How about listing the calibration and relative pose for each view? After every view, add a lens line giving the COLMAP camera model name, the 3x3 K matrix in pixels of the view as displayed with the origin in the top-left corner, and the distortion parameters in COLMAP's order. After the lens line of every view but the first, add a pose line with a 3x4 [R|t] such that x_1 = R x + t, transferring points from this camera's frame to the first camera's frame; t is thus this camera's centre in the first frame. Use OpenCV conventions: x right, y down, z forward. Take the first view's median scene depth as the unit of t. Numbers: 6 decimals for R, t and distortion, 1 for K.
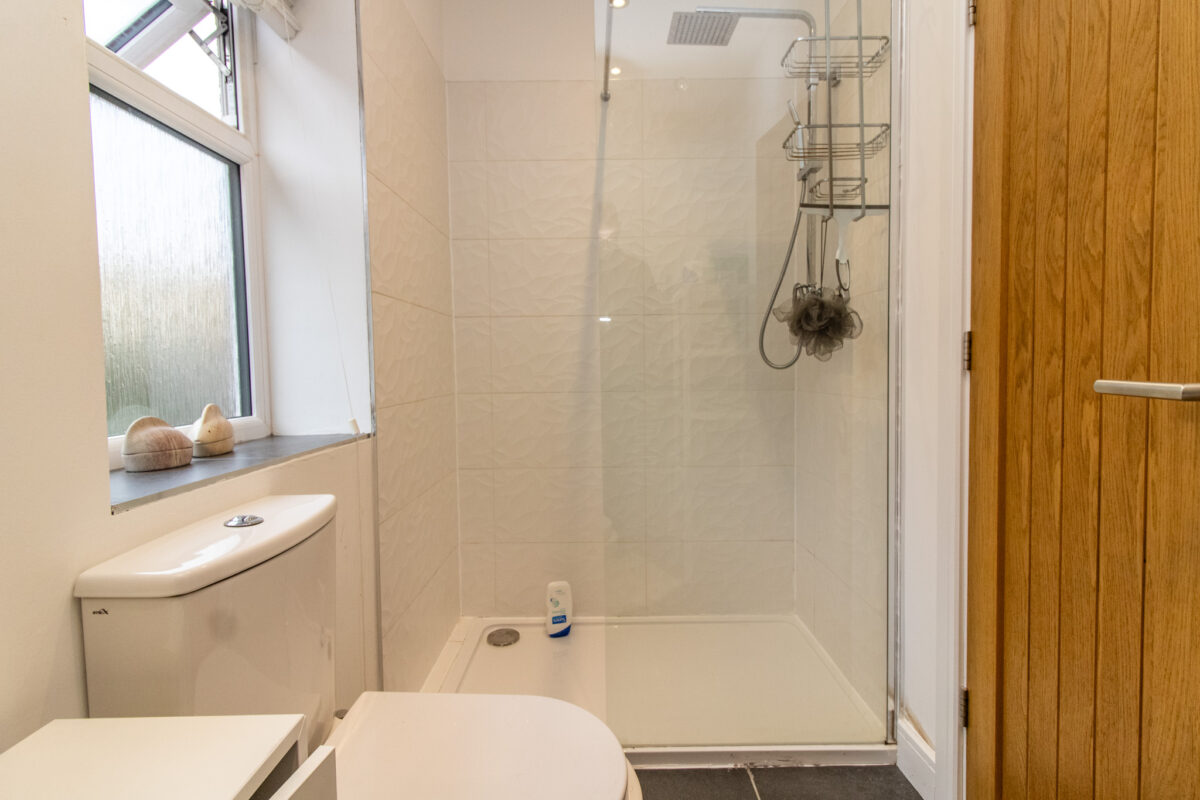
lens RADIAL K [[556.5, 0, 600.0], [0, 556.5, 400.0], [0, 0, 1]] dist [0.001883, 0.000533]
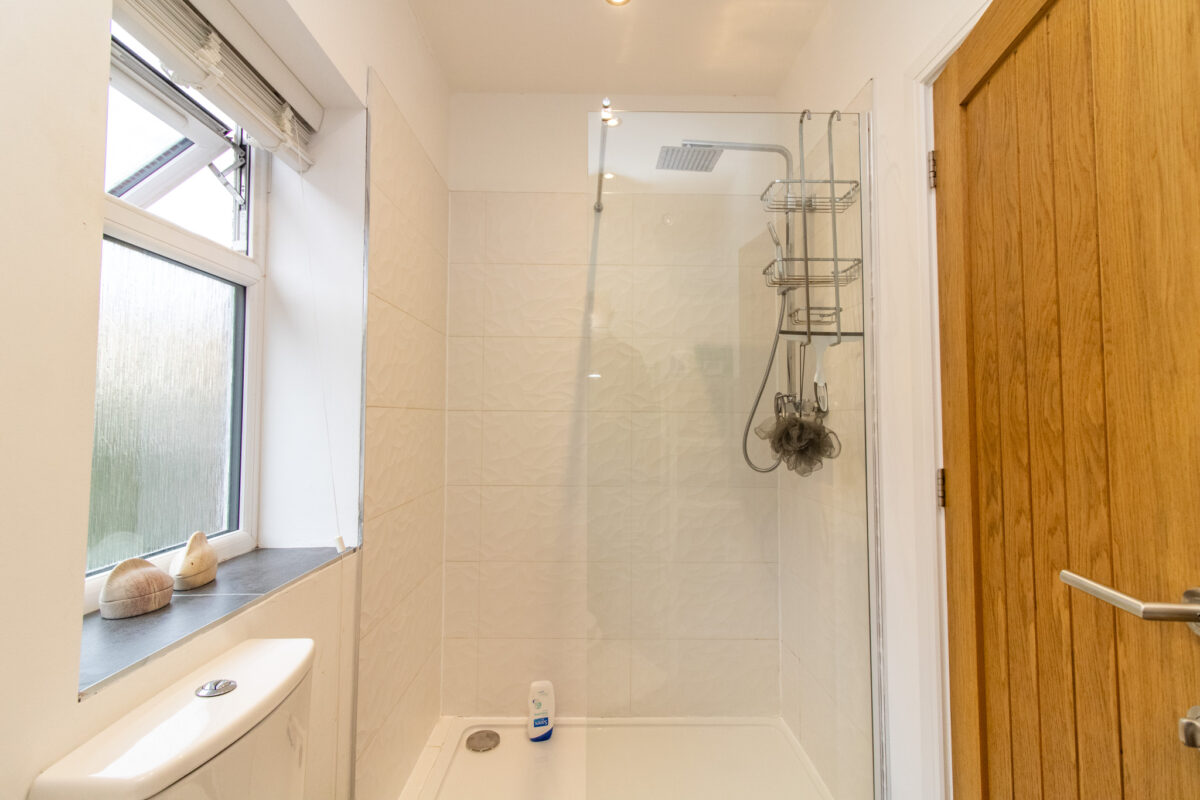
lens RADIAL K [[544.0, 0, 600.0], [0, 544.0, 400.0], [0, 0, 1]] dist [0.001679, 0.000103]
pose [[0.999705, 0.020147, 0.013583, 0.009743], [-0.018792, 0.995446, -0.093453, -0.137599], [-0.015404, 0.093170, 0.995531, -0.010344]]
